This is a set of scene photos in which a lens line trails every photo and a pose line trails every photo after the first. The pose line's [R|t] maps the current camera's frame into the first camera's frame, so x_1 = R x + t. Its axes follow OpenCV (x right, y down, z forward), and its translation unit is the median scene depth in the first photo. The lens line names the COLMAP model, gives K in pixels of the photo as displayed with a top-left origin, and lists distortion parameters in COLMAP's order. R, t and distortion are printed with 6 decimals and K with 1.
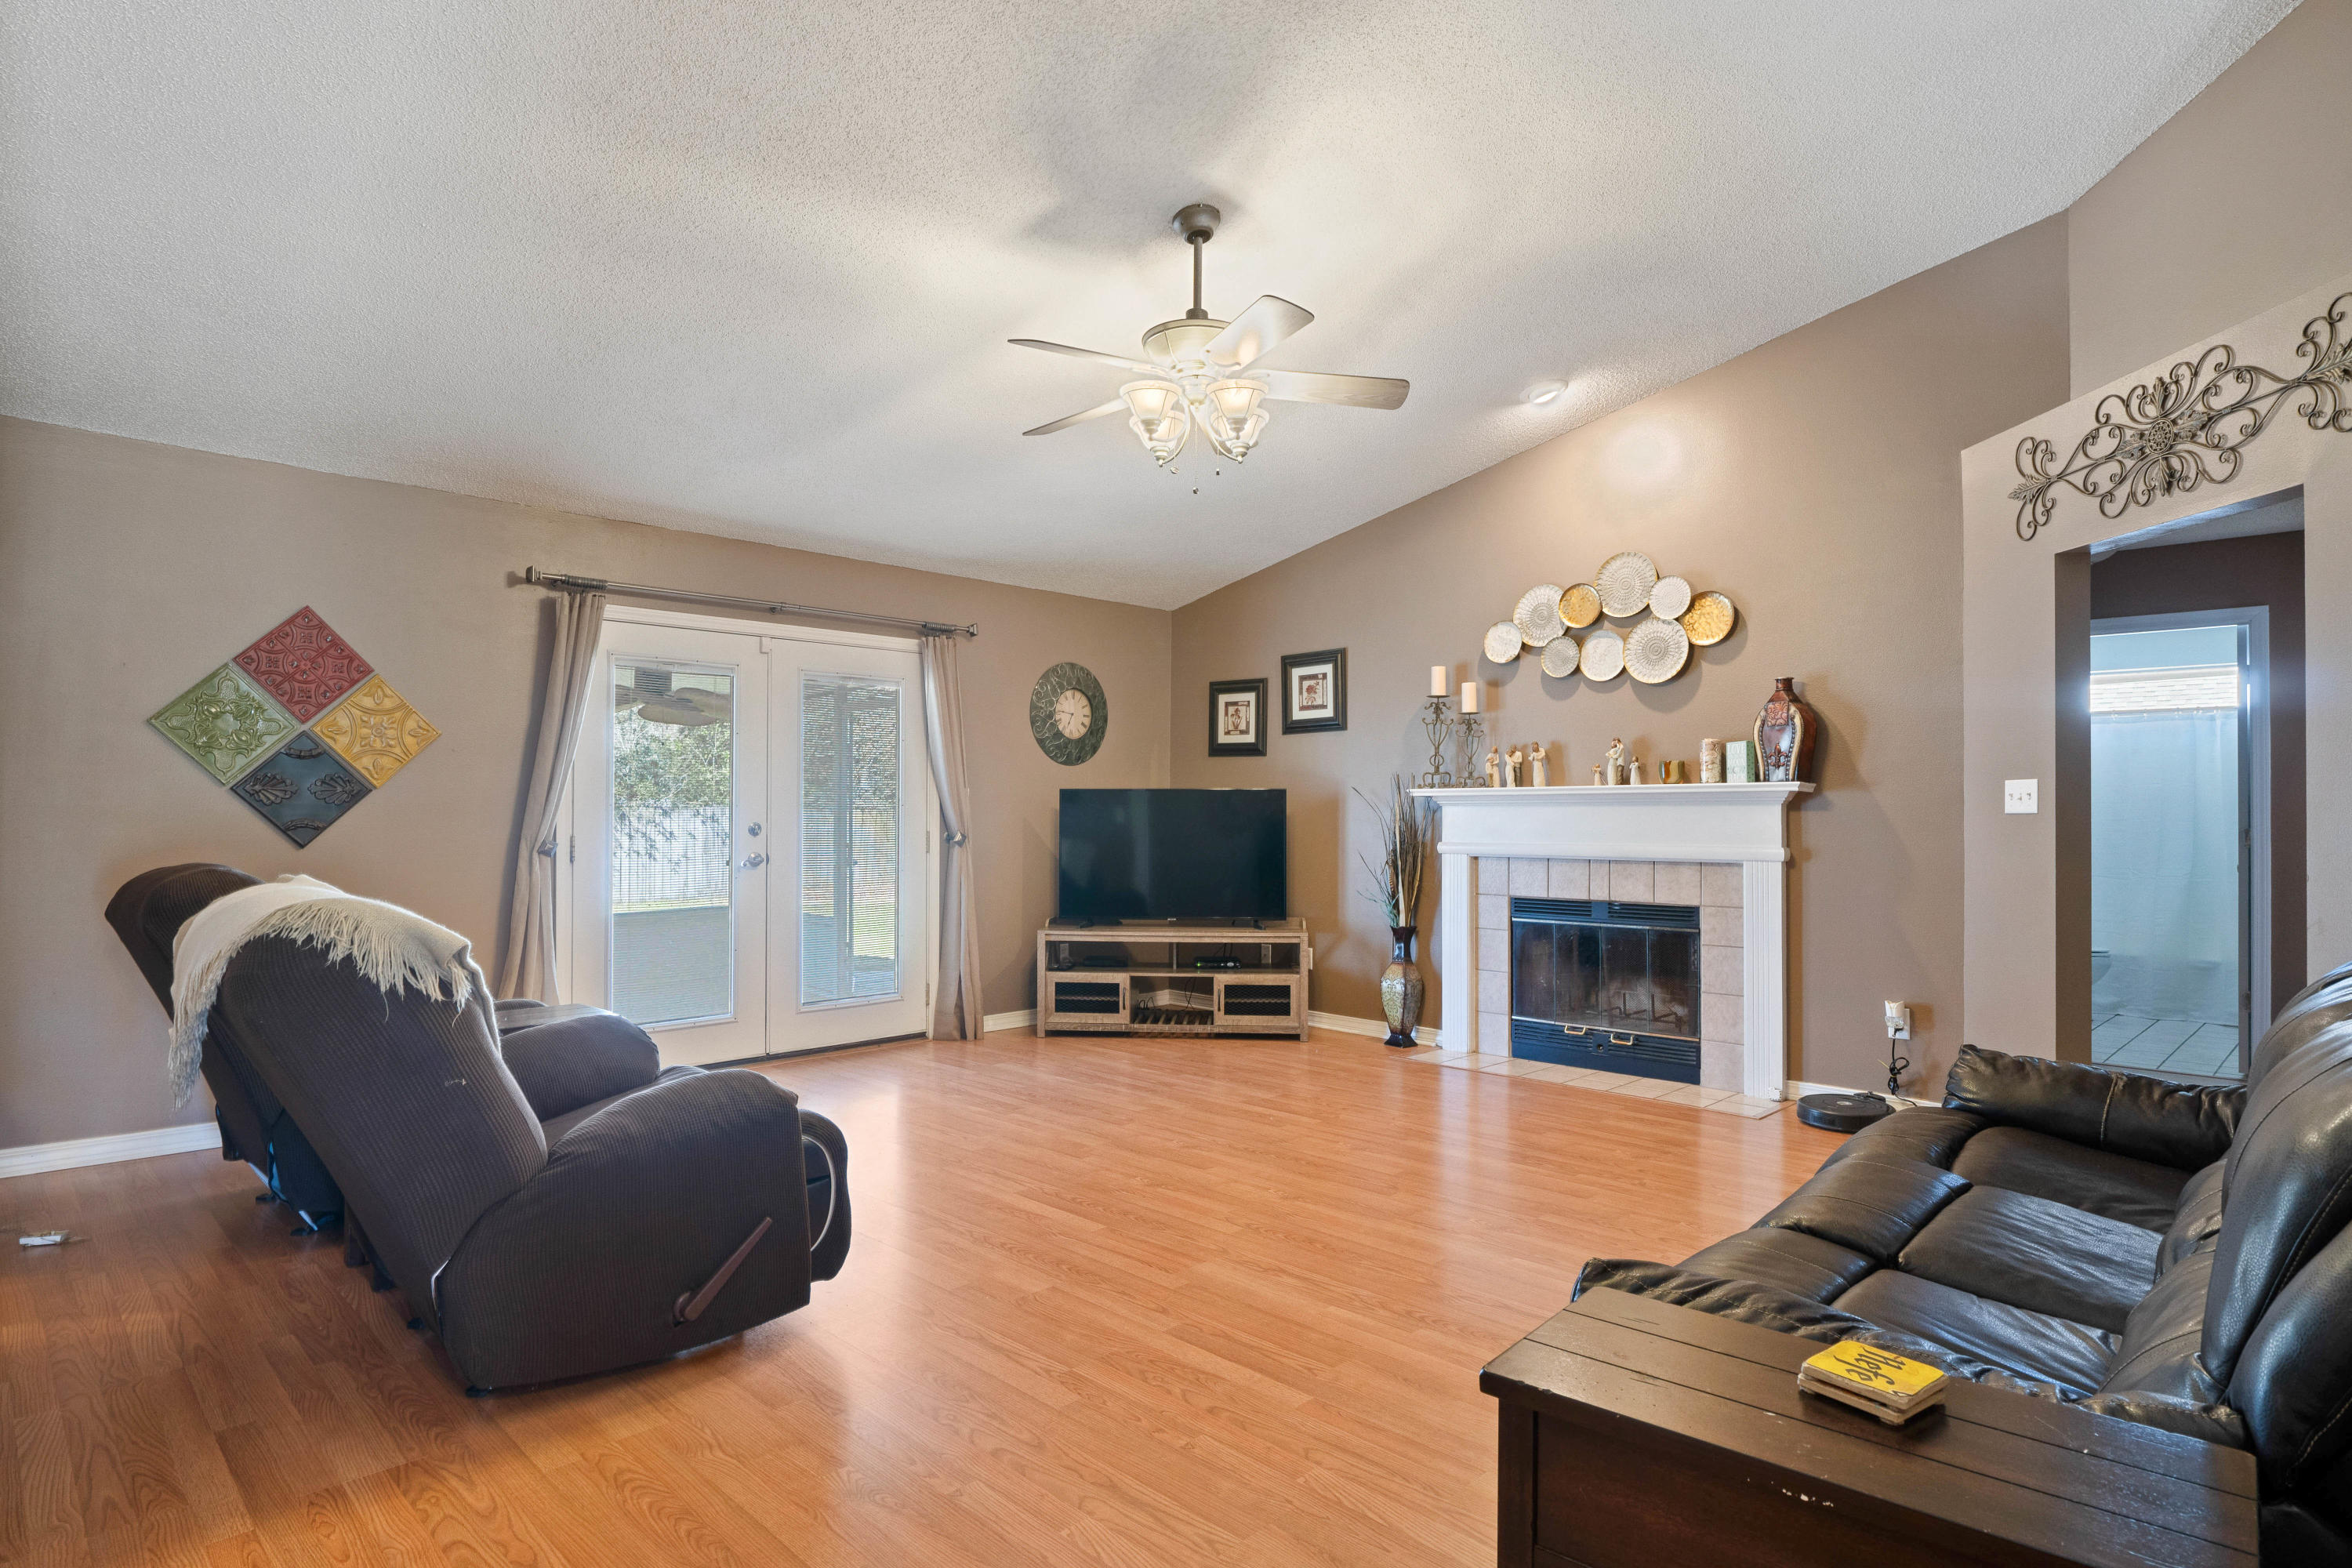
lens RADIAL K [[1253.0, 0, 1170.2], [0, 1253.0, 819.8], [0, 0, 1]] dist [-0.002899, -0.001375]
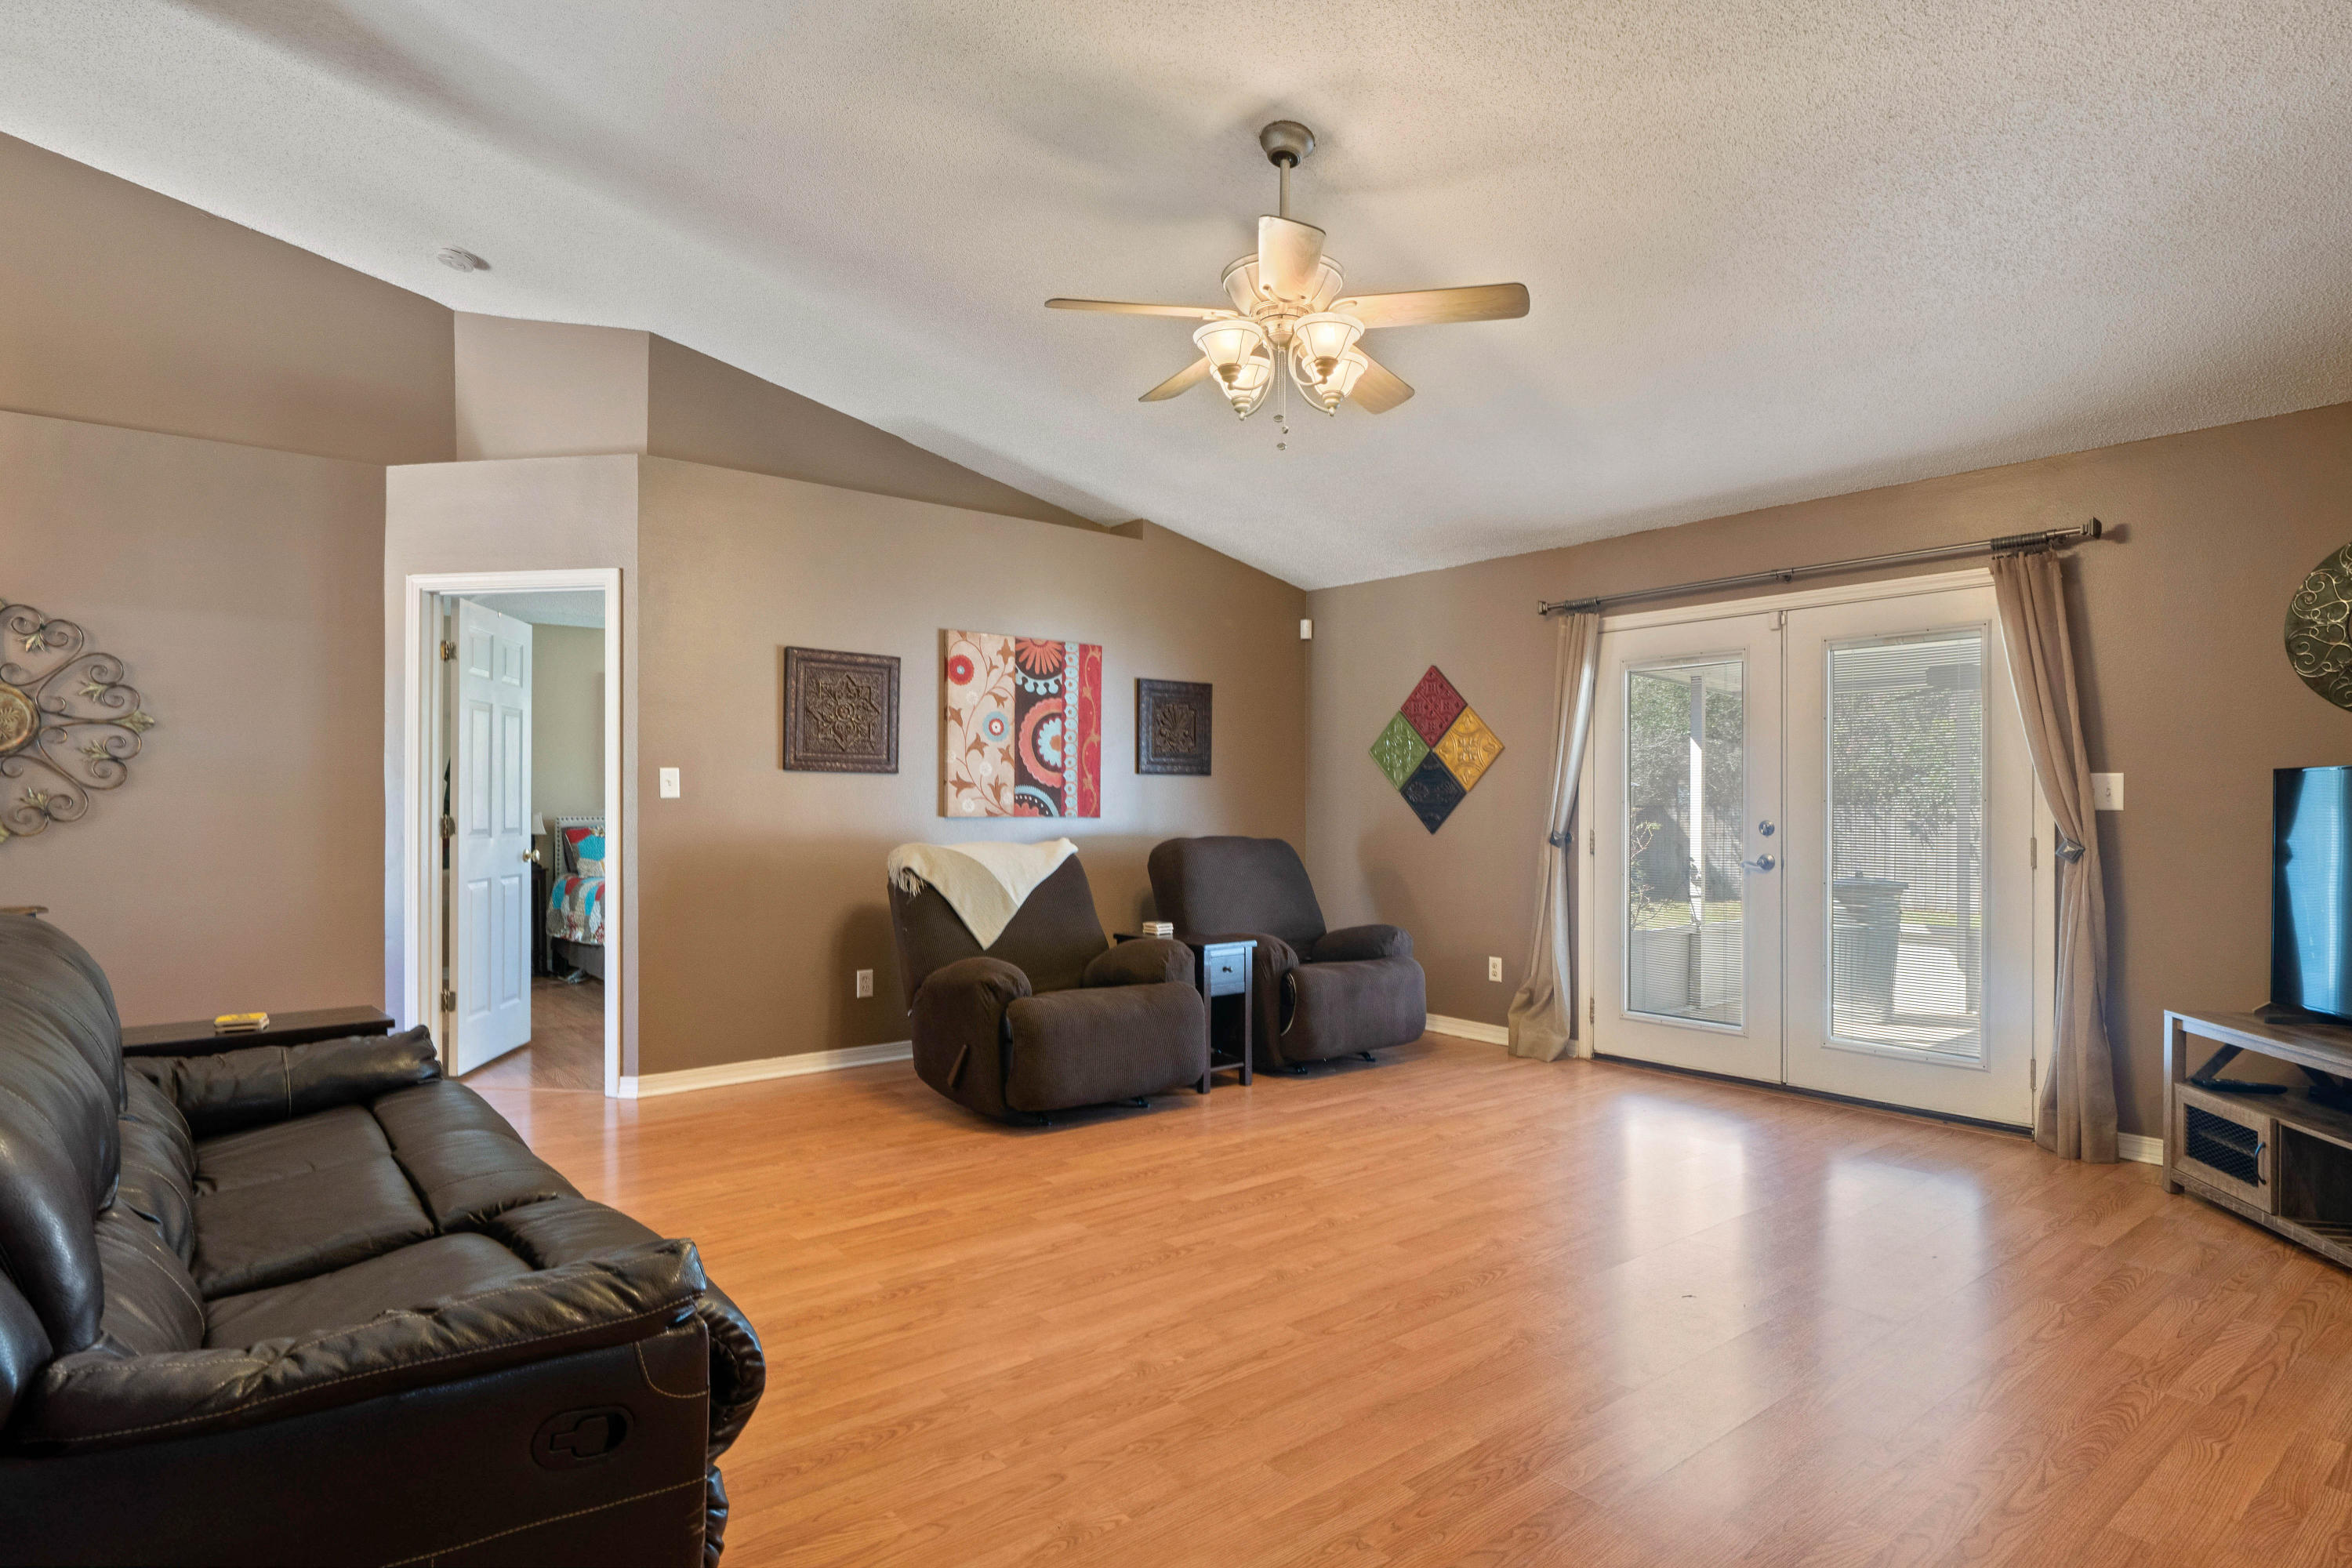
lens RADIAL K [[1253.0, 0, 1170.2], [0, 1253.0, 819.8], [0, 0, 1]] dist [-0.002899, -0.001375]
pose [[-0.123723, 0.006748, -0.992294, 0.883346], [-0.009501, 0.999923, 0.007985, -0.002070], [0.992271, 0.010416, -0.123649, 0.986184]]
